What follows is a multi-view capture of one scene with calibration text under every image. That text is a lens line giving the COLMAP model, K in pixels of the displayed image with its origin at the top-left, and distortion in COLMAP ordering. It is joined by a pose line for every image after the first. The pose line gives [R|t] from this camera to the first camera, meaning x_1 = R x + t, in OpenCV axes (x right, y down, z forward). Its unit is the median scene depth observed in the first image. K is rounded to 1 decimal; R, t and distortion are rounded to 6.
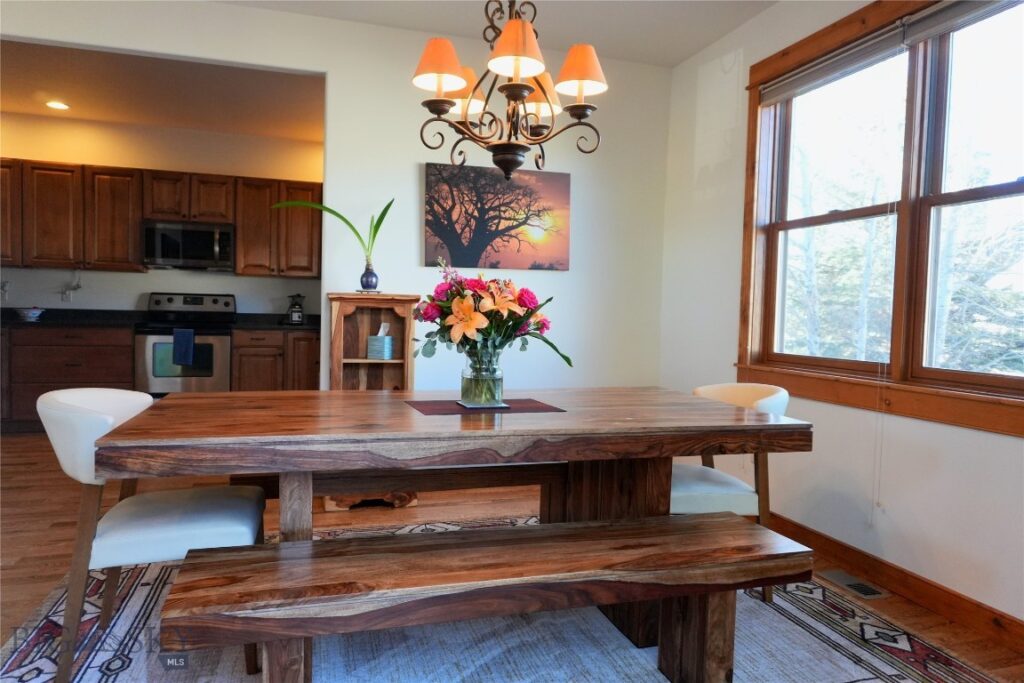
lens RADIAL K [[672.1, 0, 520.9], [0, 672.1, 340.7], [0, 0, 1]] dist [-0.000218, -0.002616]
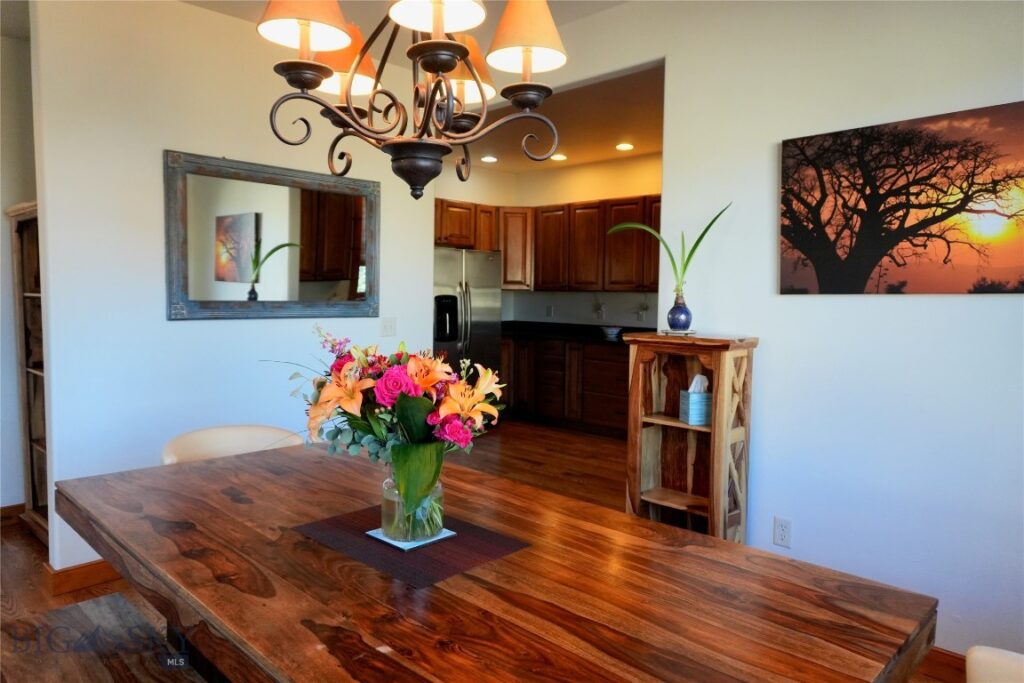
lens RADIAL K [[672.1, 0, 517.9], [0, 672.1, 344.8], [0, 0, 1]] dist [-0.000218, -0.002616]
pose [[0.499610, 0.044494, -0.865107, 0.311072], [-0.040568, 0.998786, 0.027940, -0.067308], [0.865300, 0.021137, 0.500809, 0.428822]]
